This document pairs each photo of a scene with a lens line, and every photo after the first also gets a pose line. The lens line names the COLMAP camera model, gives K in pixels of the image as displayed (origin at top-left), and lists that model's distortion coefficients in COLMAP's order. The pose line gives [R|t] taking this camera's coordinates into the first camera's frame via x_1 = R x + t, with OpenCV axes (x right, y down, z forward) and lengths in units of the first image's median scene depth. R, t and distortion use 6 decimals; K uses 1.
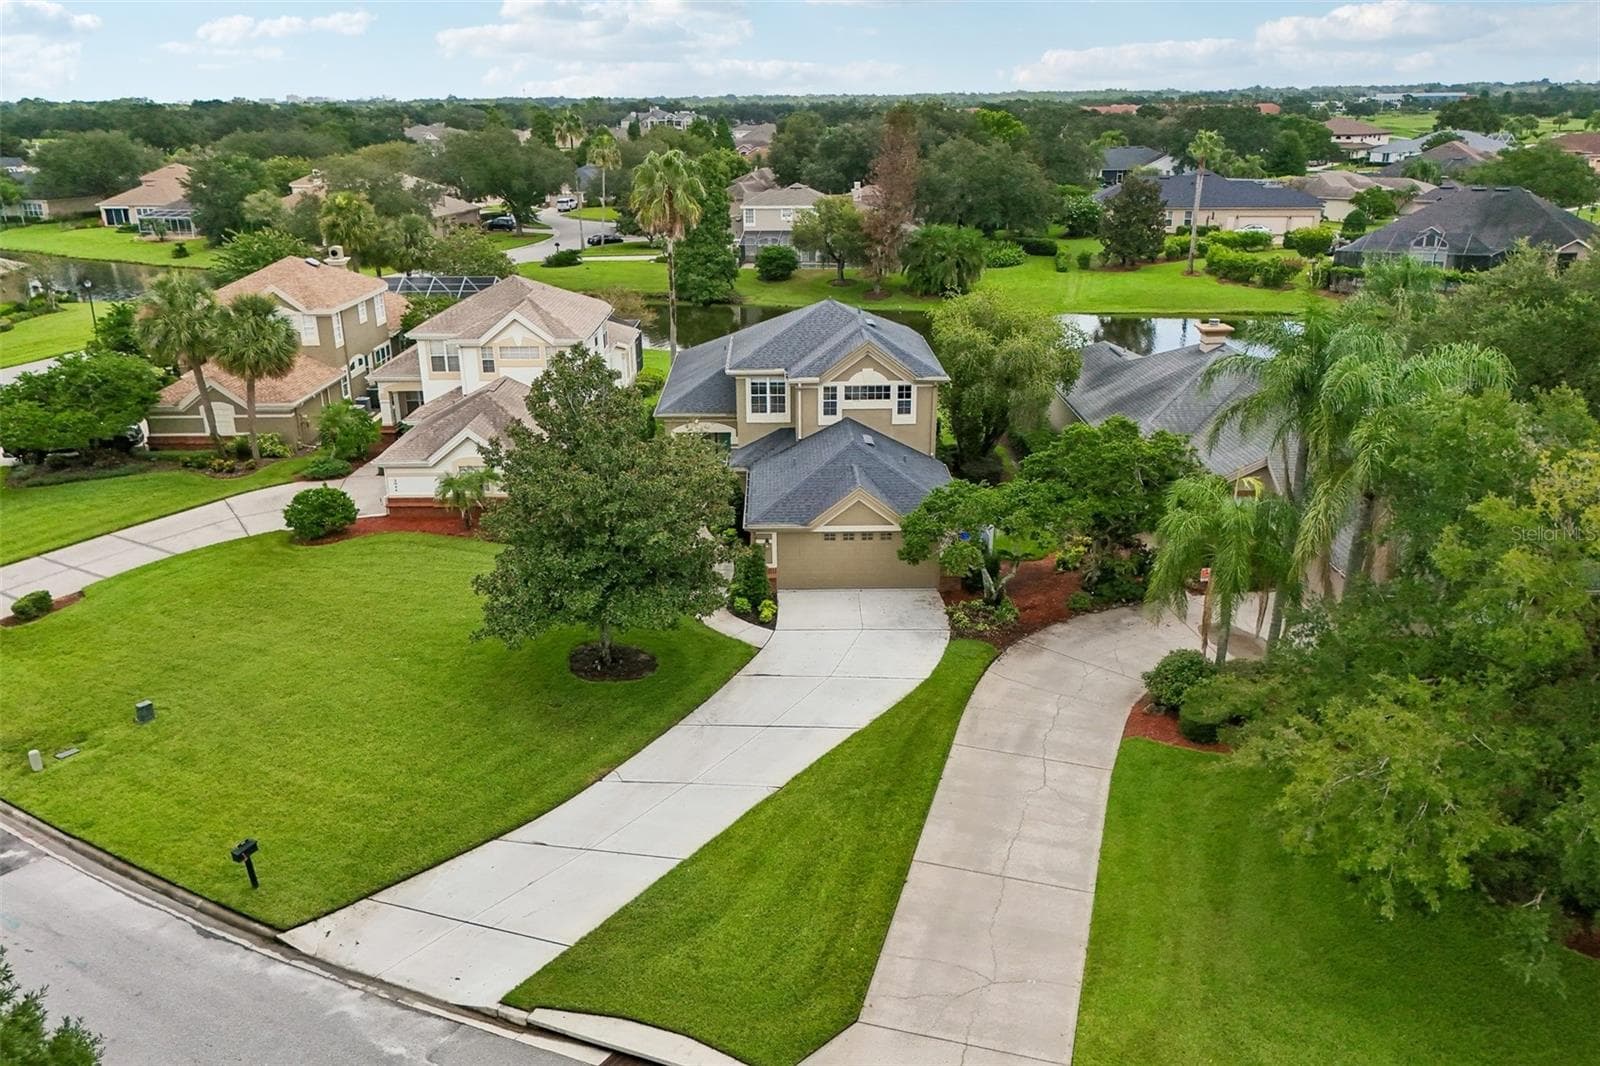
lens RADIAL K [[1224.6, 0, 794.2], [0, 1224.6, 544.6], [0, 0, 1]] dist [0.056605, -0.055191]
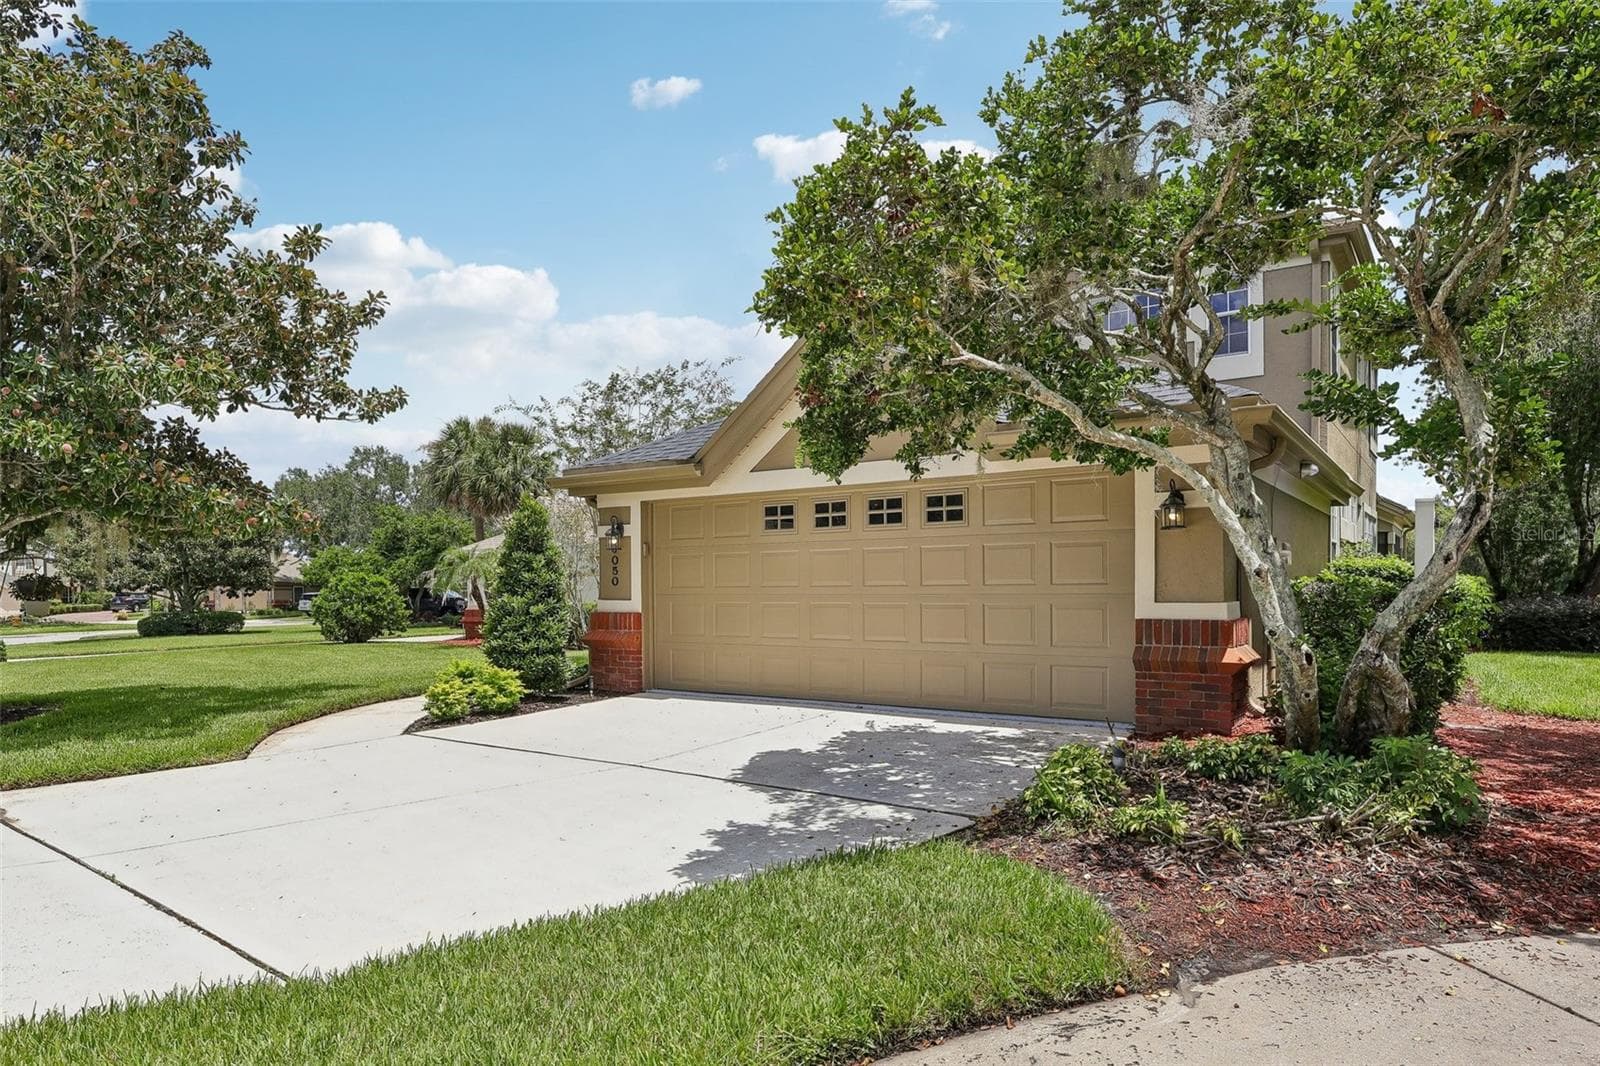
lens RADIAL K [[964.8, 0, 790.0], [0, 964.8, 612.7], [0, 0, 1]] dist [-0.014805, -0.000272]
pose [[0.810018, 0.013336, -0.586253, 0.156548], [-0.192018, 0.950656, -0.243683, 0.067739], [0.554076, 0.309959, 0.772610, 0.732126]]
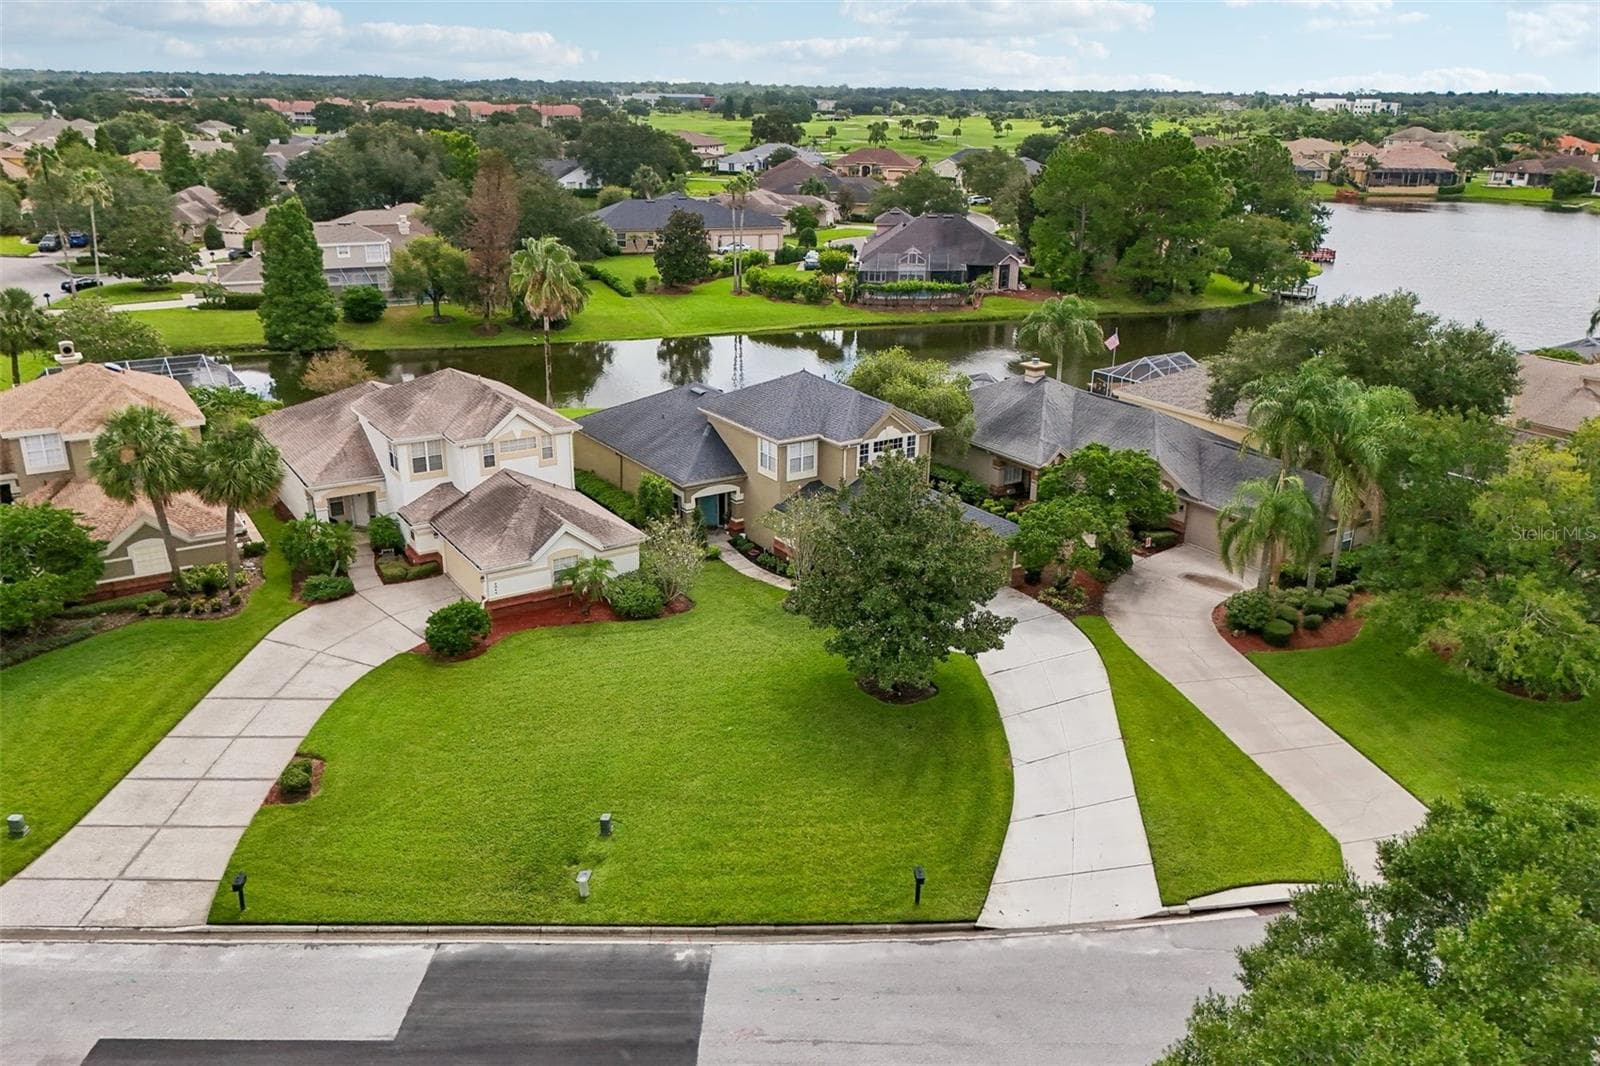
lens RADIAL K [[1224.6, 0, 799.2], [0, 1224.6, 531.4], [0, 0, 1]] dist [0.056605, -0.055191]
pose [[0.841505, -0.162136, 0.515346, -0.686036], [0.160962, 0.985825, 0.047322, -0.111353], [-0.515714, 0.043129, 0.855674, -0.028960]]
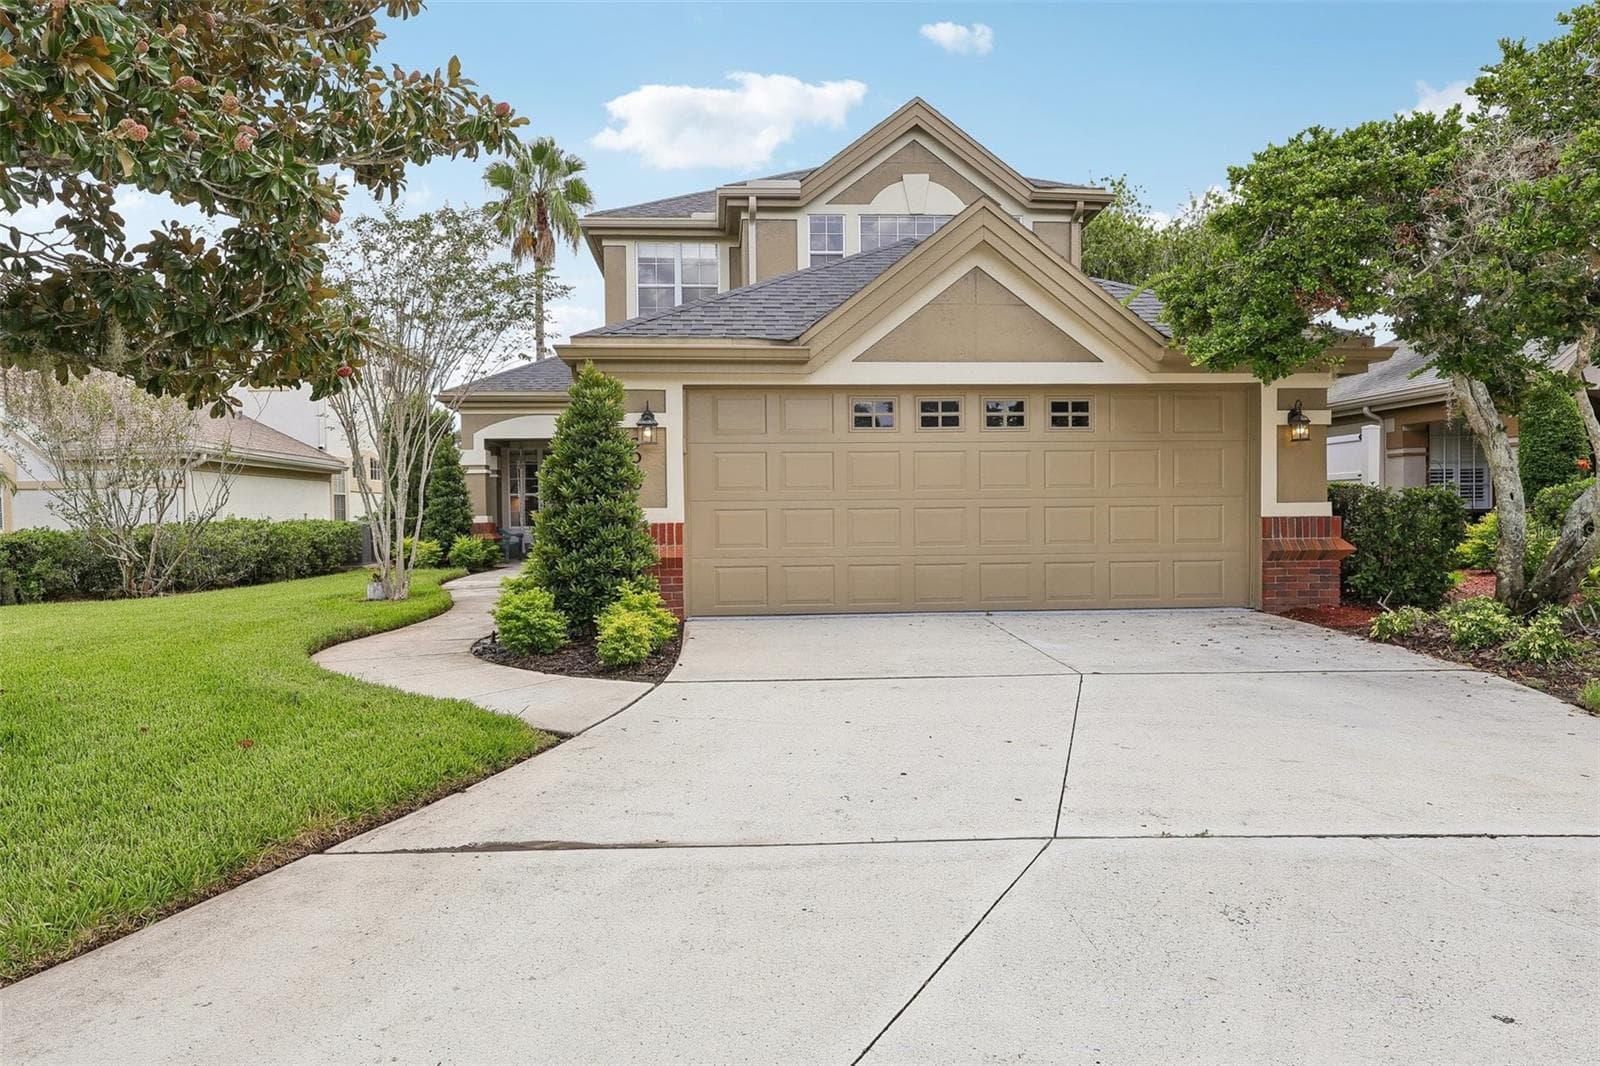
lens RADIAL K [[1067.9, 0, 802.3], [0, 1067.9, 546.7], [0, 0, 1]] dist [0.005977, 0.001336]
pose [[0.998020, -0.006241, 0.062586, -0.002568], [0.024834, 0.953320, -0.300938, 0.086177], [-0.057787, 0.301897, 0.951588, 0.693110]]
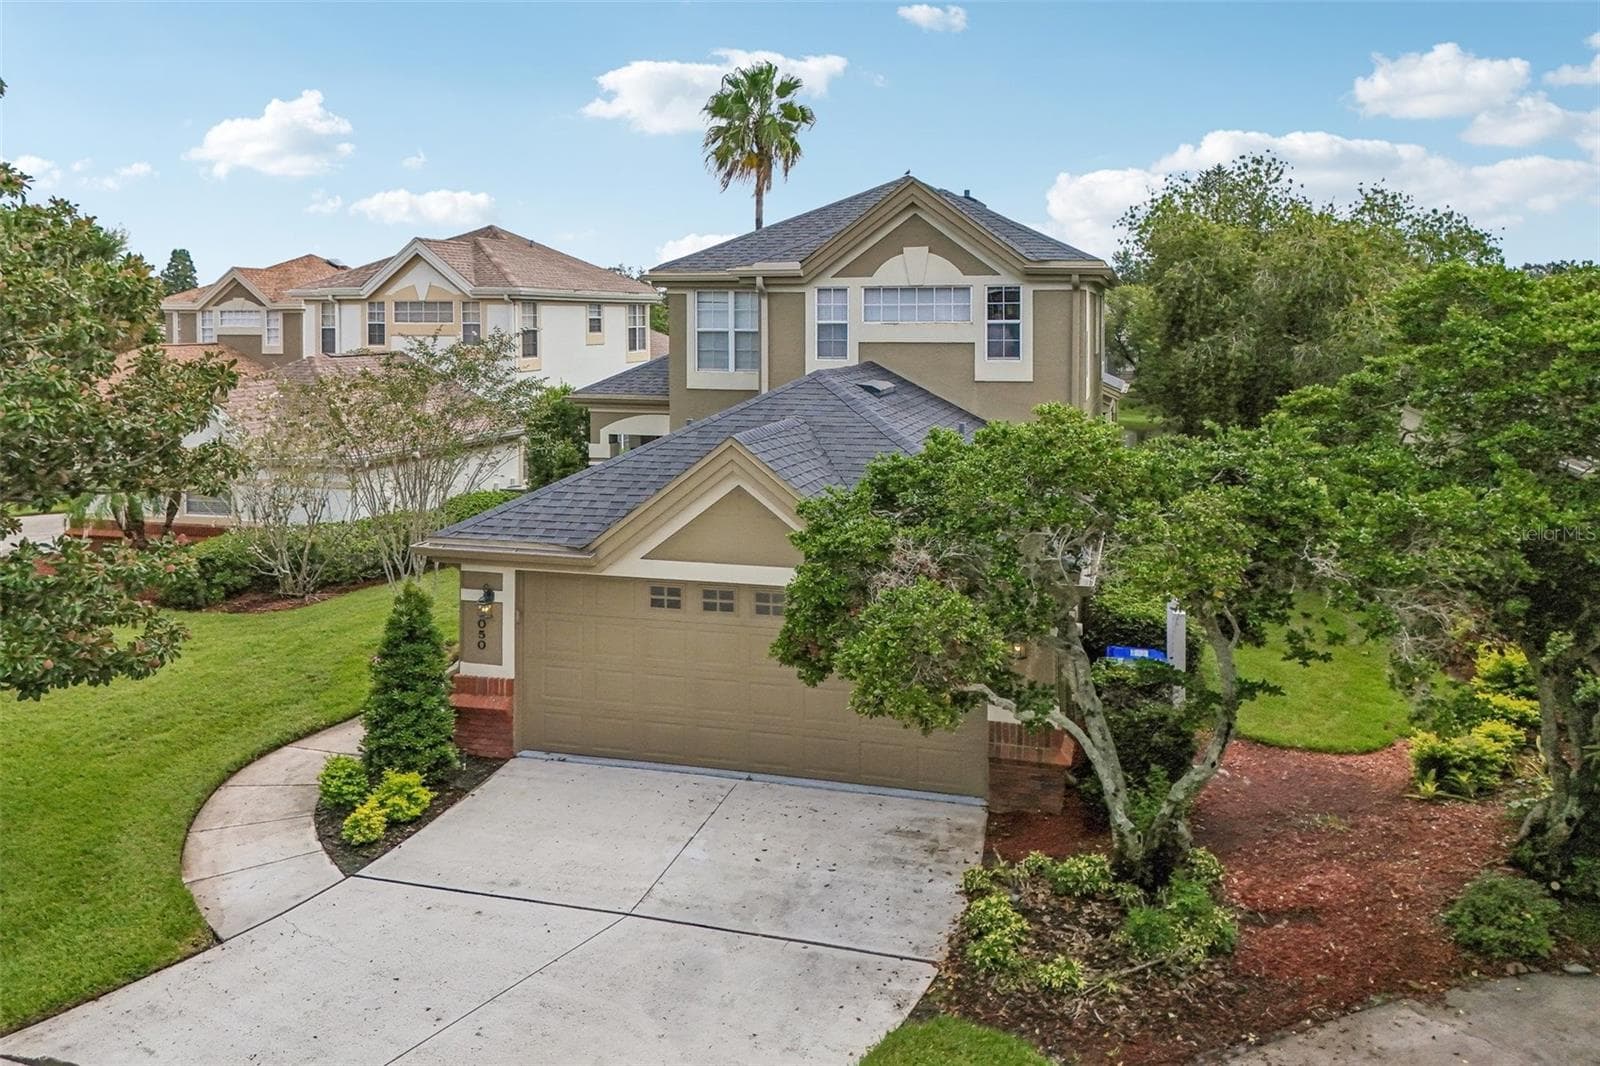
lens RADIAL K [[1224.6, 0, 806.3], [0, 1224.6, 365.3], [0, 0, 1]] dist [0.056605, -0.055191]
pose [[0.960613, 0.018759, -0.277255, 0.142743], [-0.100375, 0.953783, -0.283237, 0.022122], [0.259128, 0.299911, 0.918099, 0.605917]]
